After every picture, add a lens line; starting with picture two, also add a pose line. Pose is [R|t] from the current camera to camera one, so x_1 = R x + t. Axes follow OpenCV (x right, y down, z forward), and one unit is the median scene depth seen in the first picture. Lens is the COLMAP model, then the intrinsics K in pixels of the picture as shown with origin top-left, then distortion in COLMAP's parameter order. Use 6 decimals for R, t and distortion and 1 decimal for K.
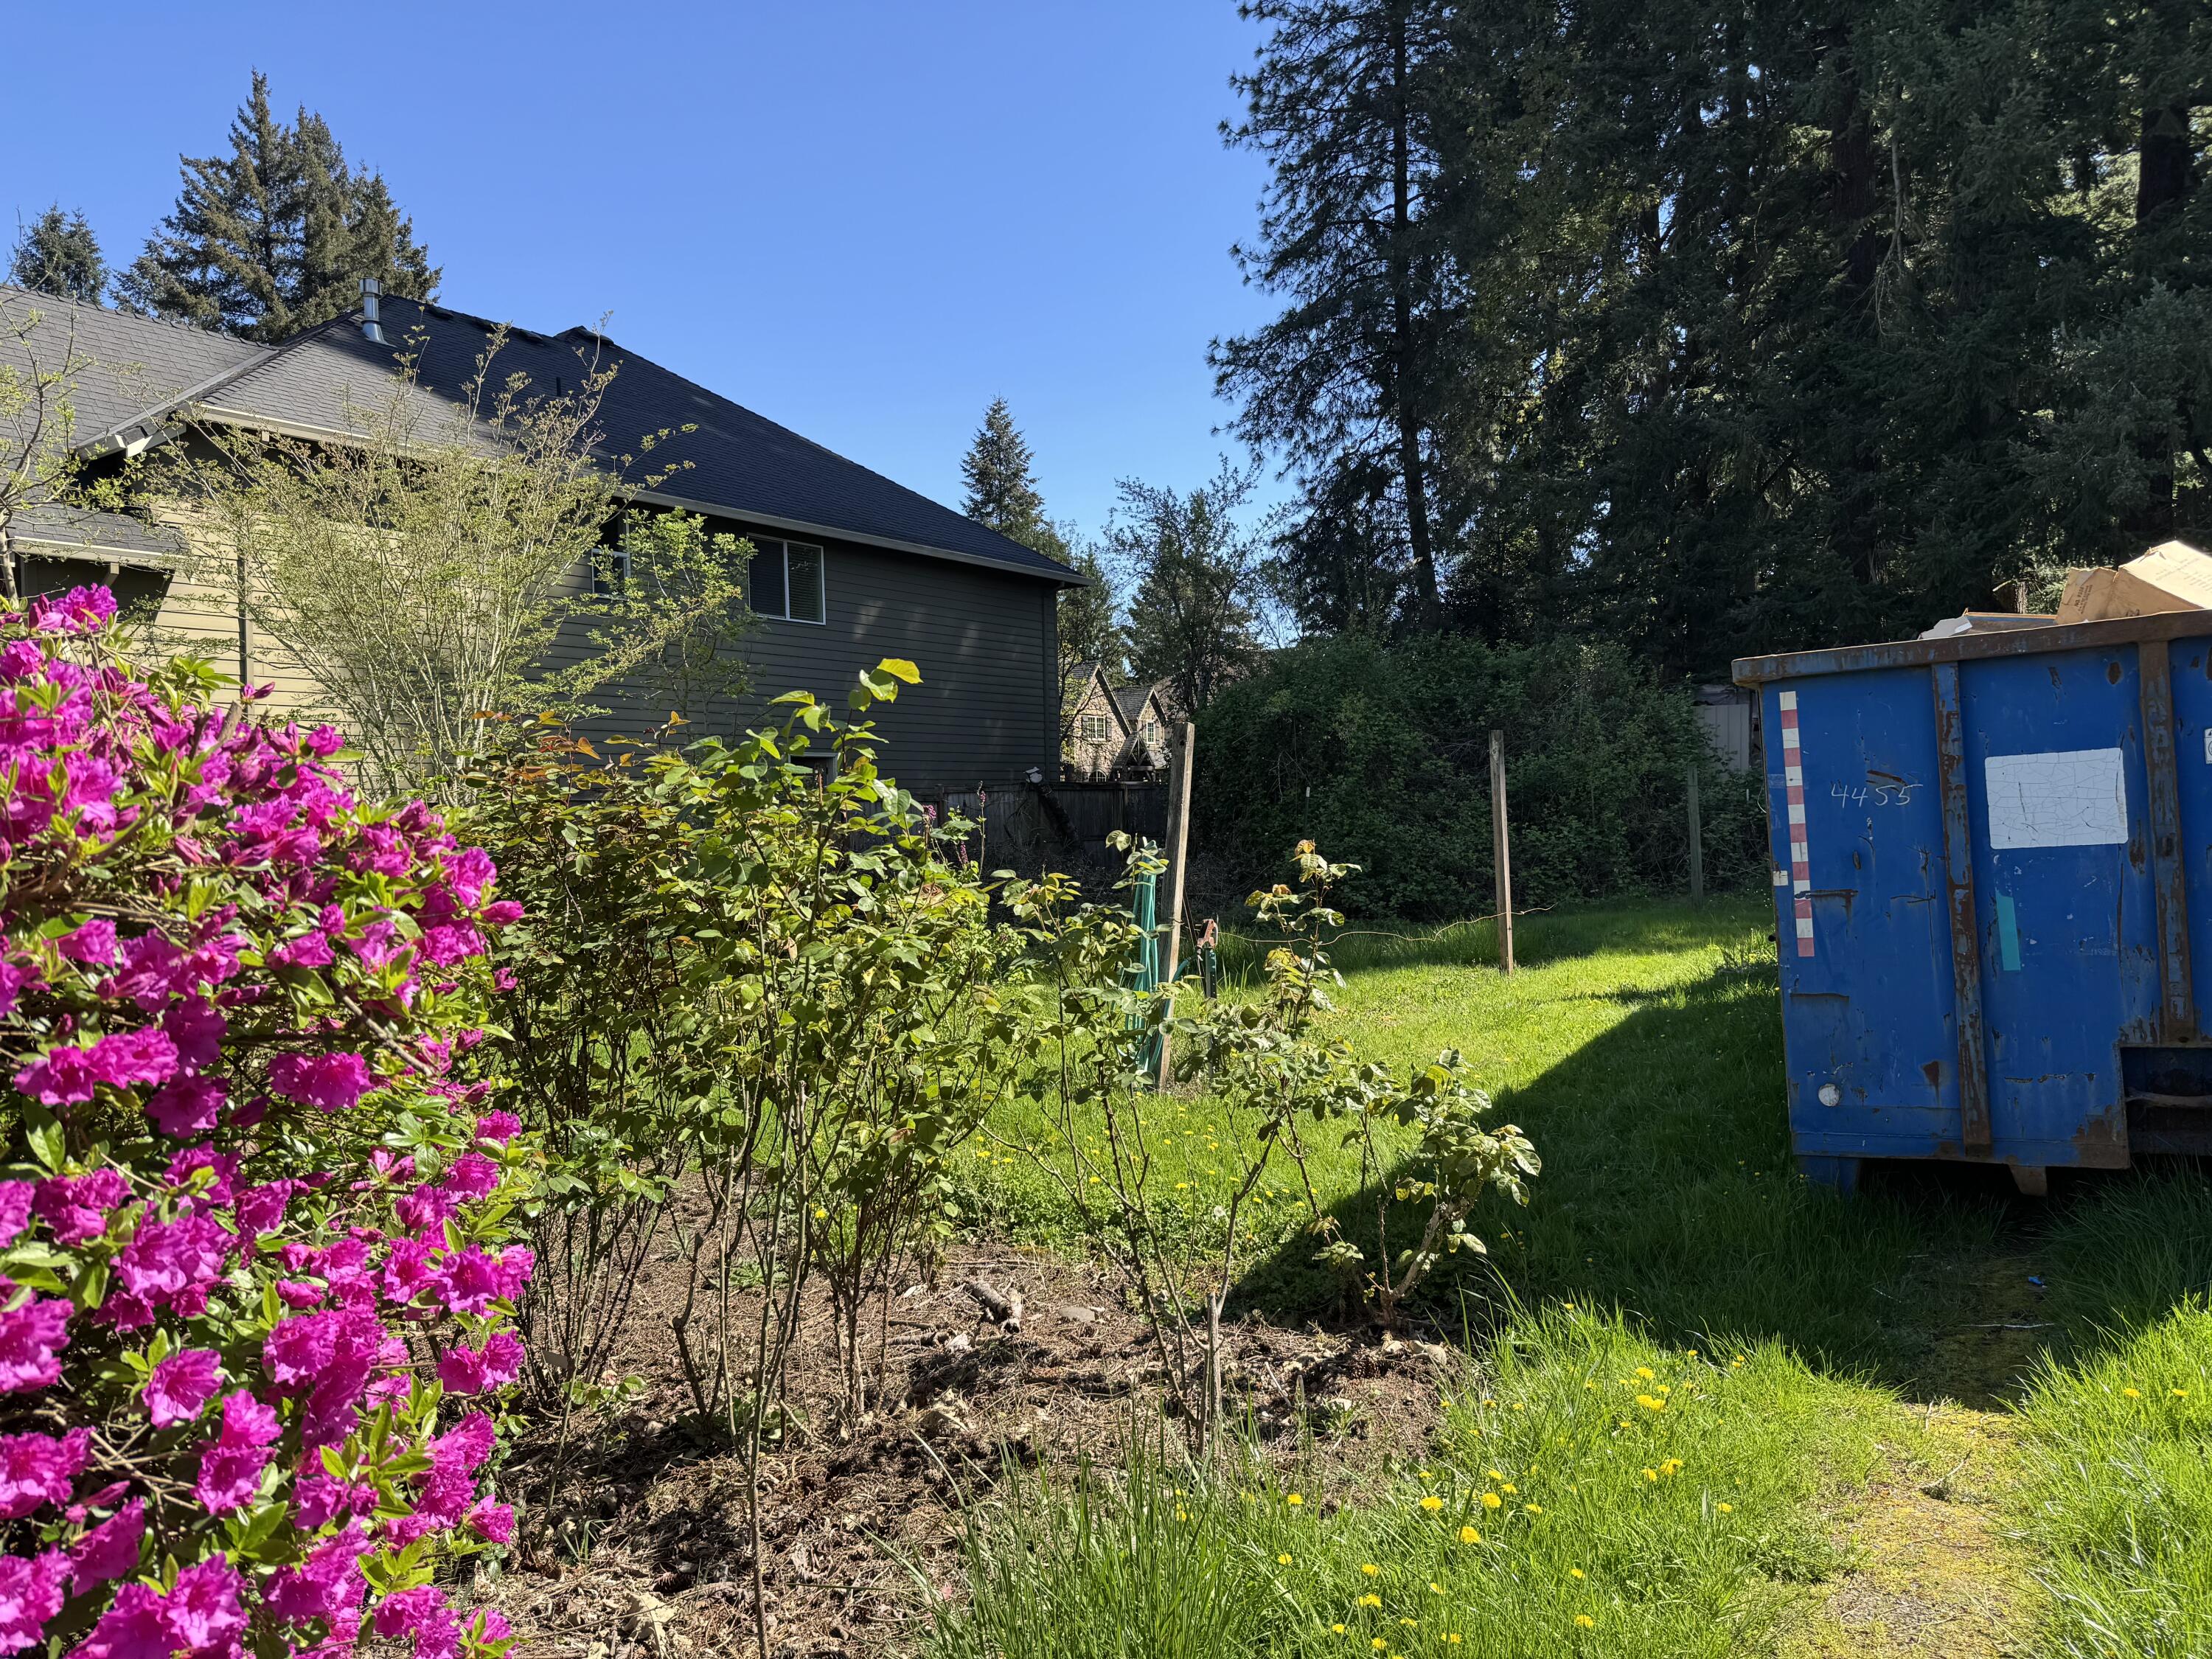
lens RADIAL K [[1539.2, 0, 1116.9], [0, 1539.2, 835.9], [0, 0, 1]] dist [0.087224, -0.106119]
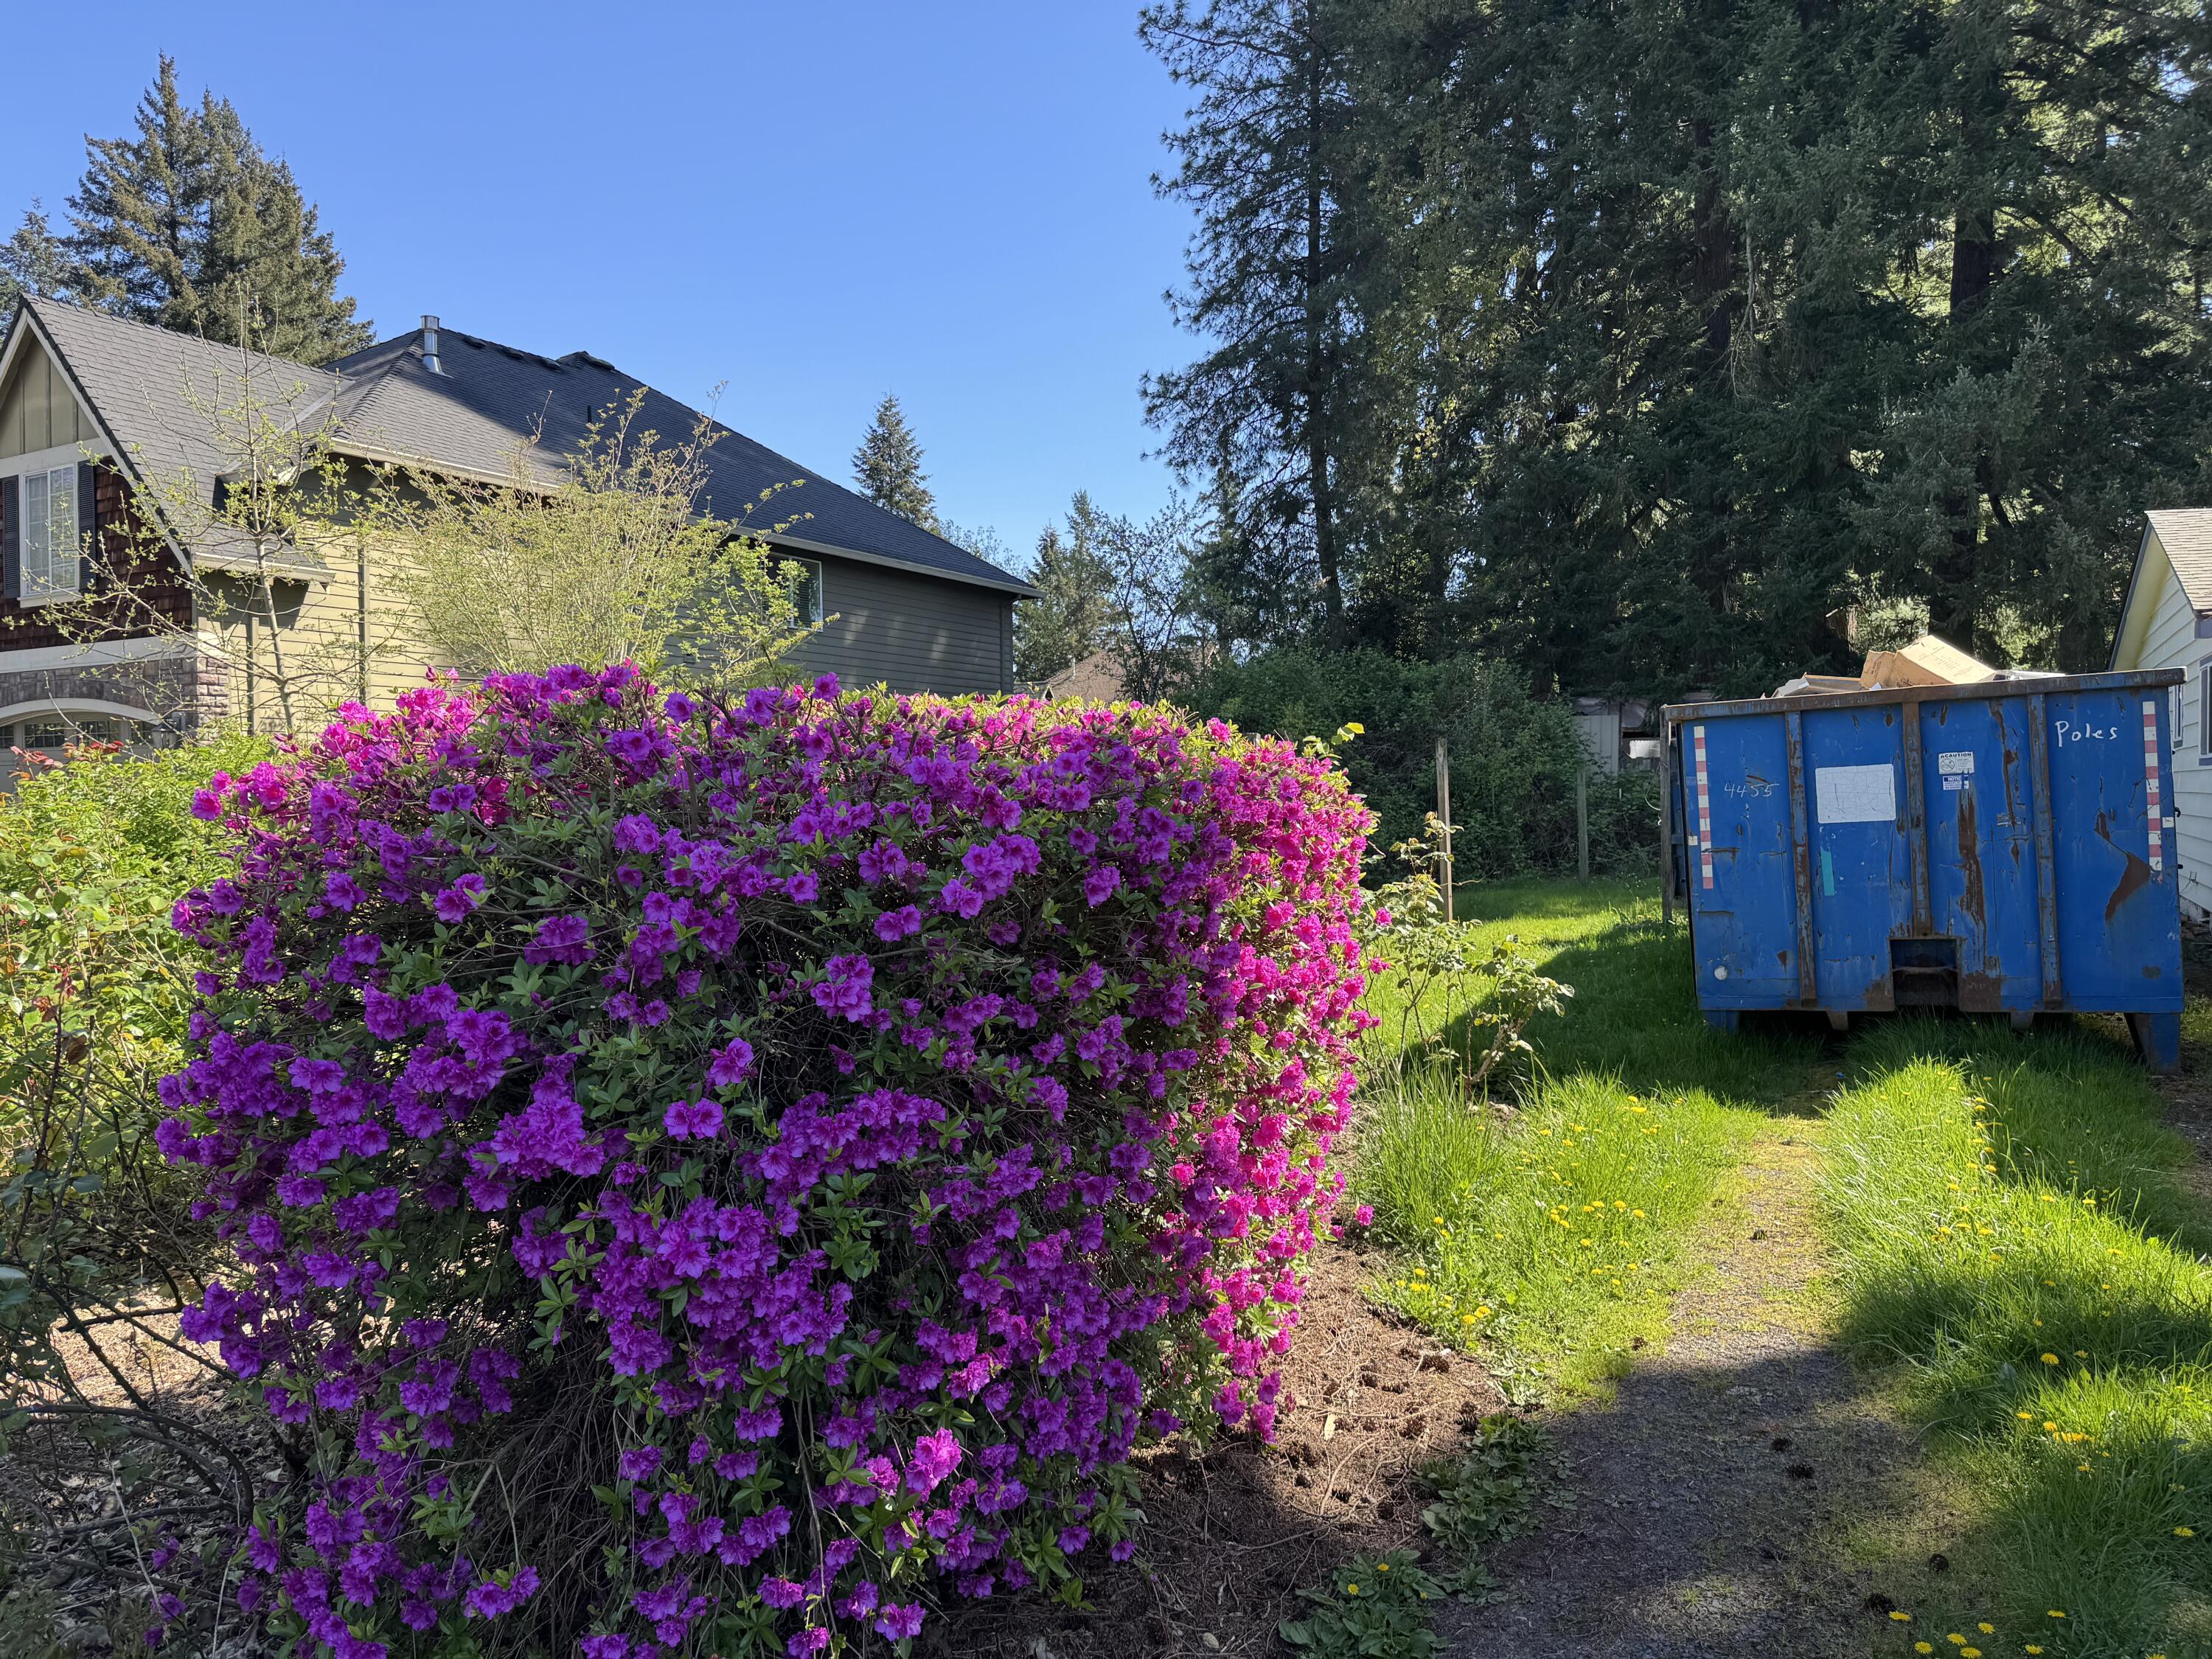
lens RADIAL K [[1539.2, 0, 1087.6], [0, 1539.2, 834.7], [0, 0, 1]] dist [0.087224, -0.106119]
pose [[0.997506, 0.011172, 0.069695, -0.066552], [-0.011411, 0.999930, 0.003039, 0.004802], [-0.069656, -0.003826, 0.997564, -0.120703]]
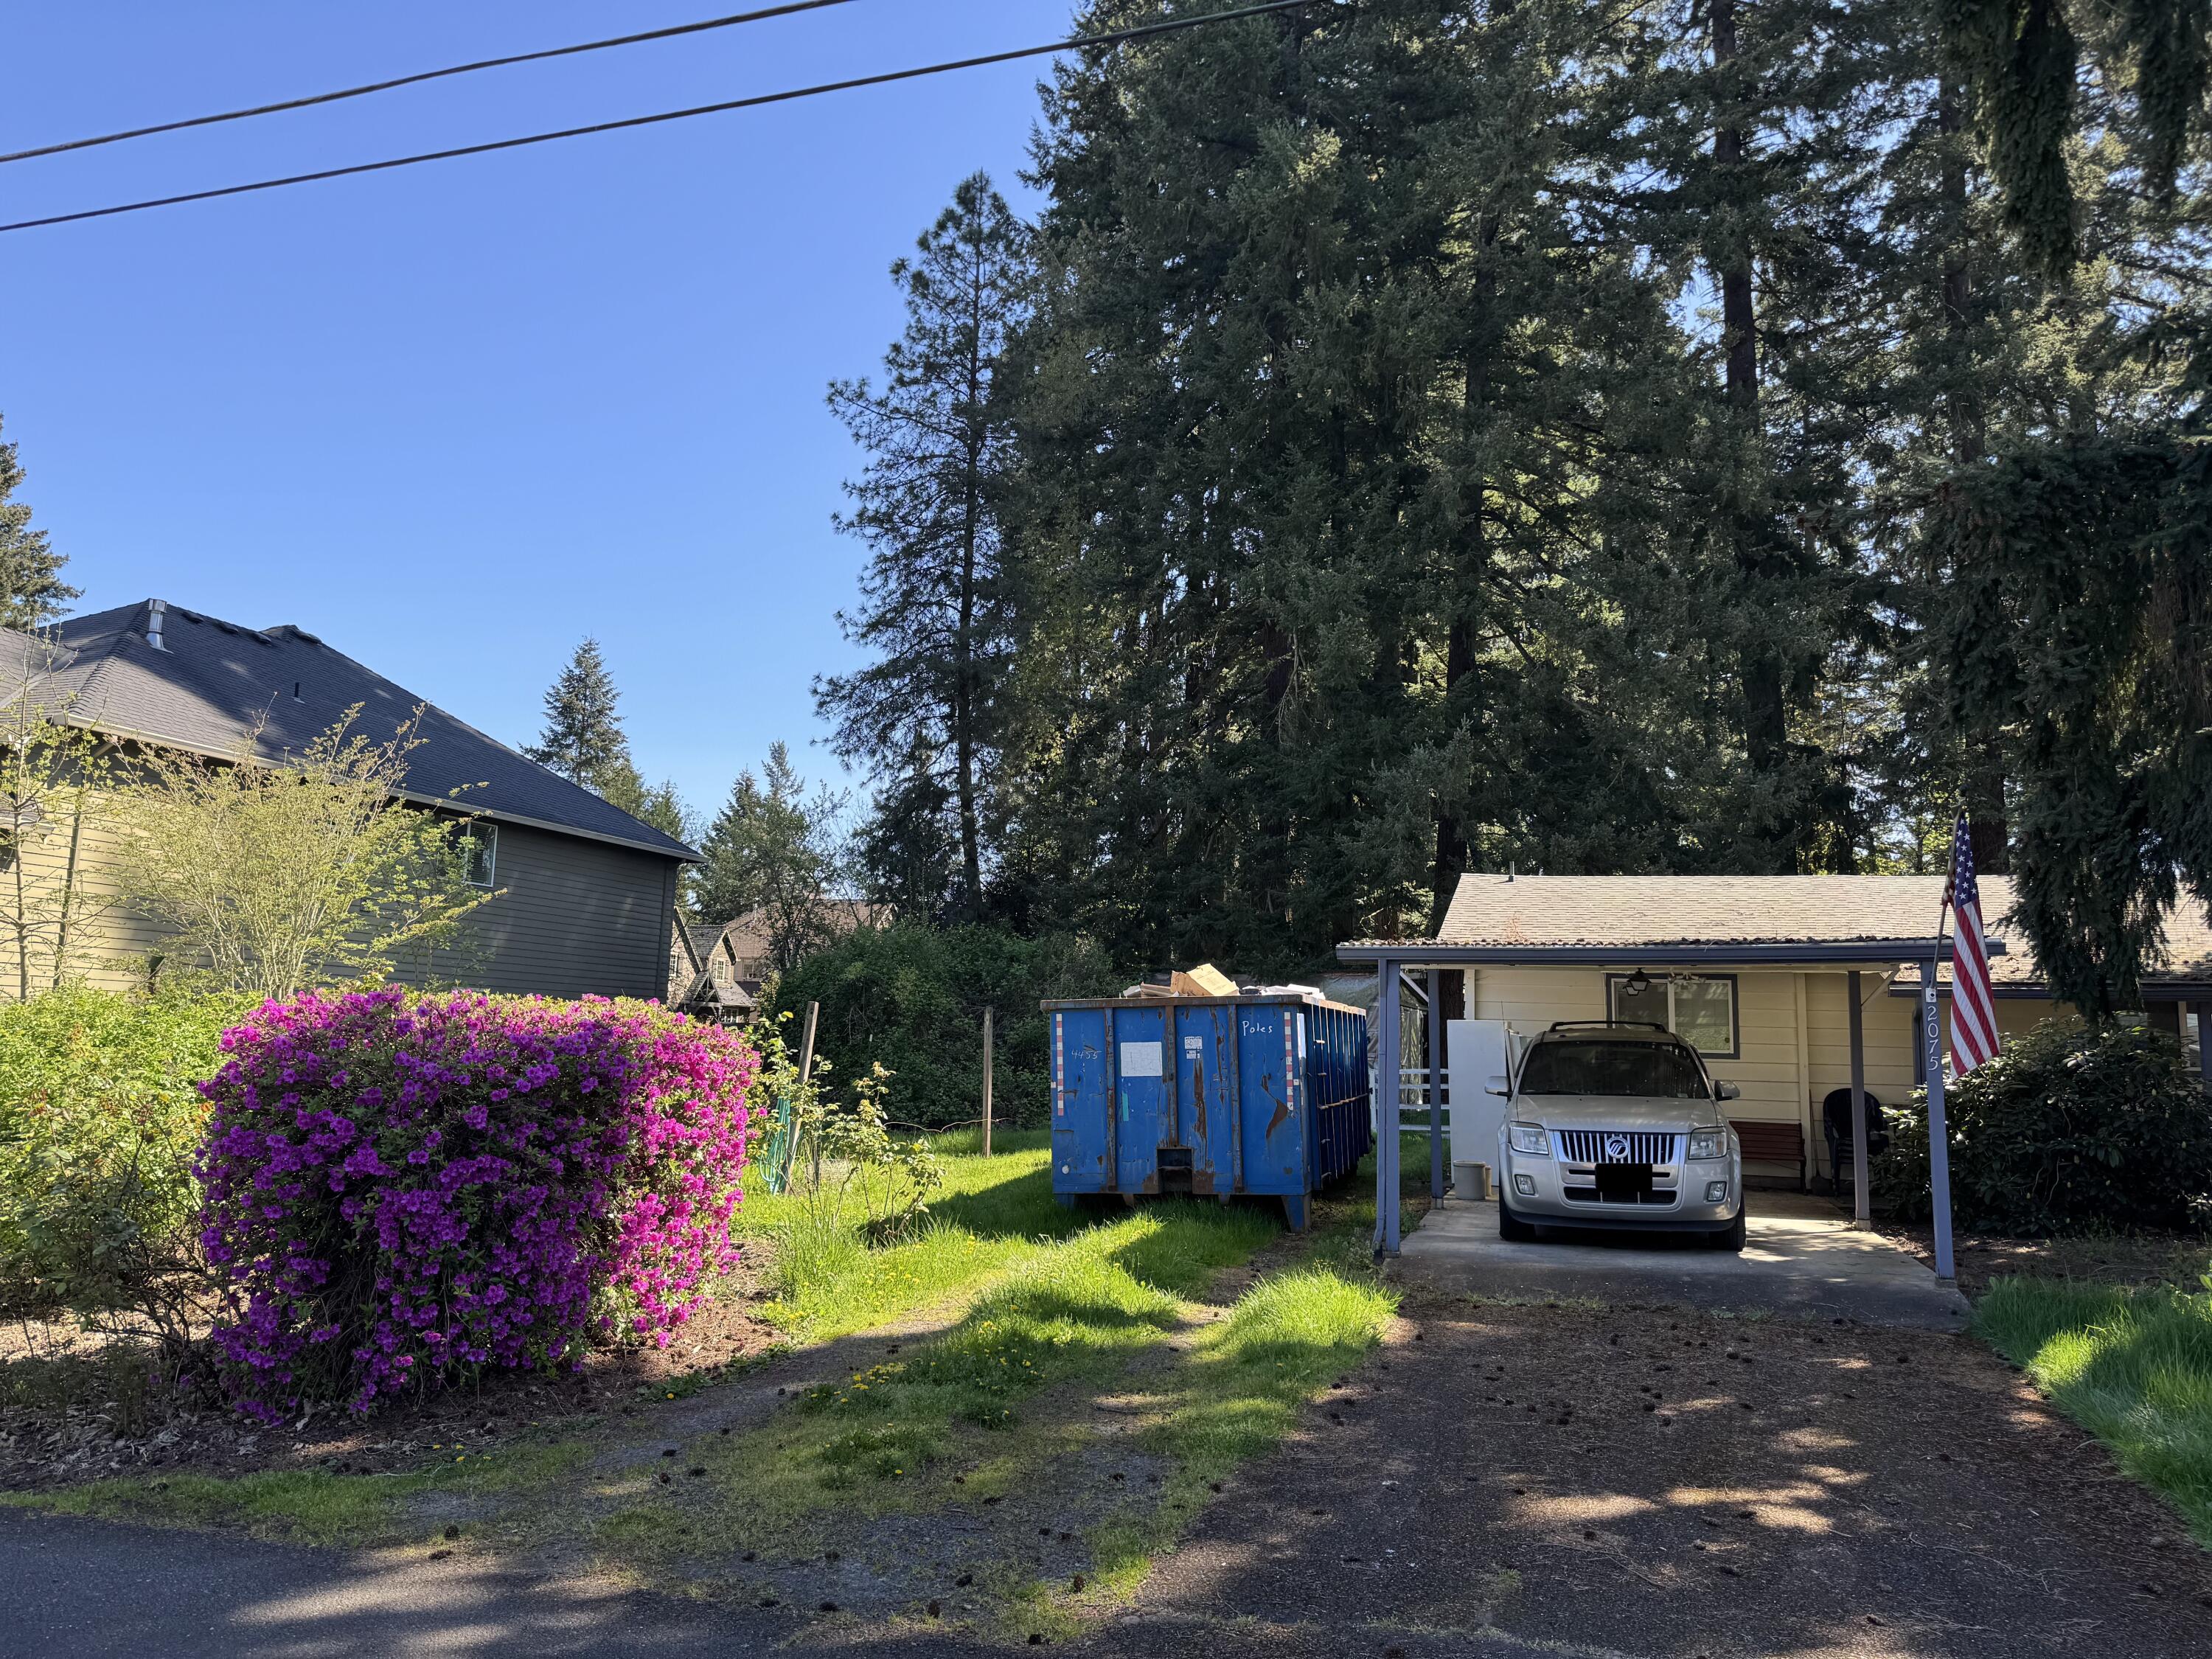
lens RADIAL K [[1539.2, 0, 1107.2], [0, 1539.2, 822.1], [0, 0, 1]] dist [0.087224, -0.106119]
pose [[0.960237, 0.086806, 0.265348, -0.045402], [-0.042116, 0.984597, -0.169692, 0.005602], [-0.275991, 0.151769, 0.949102, -0.325665]]
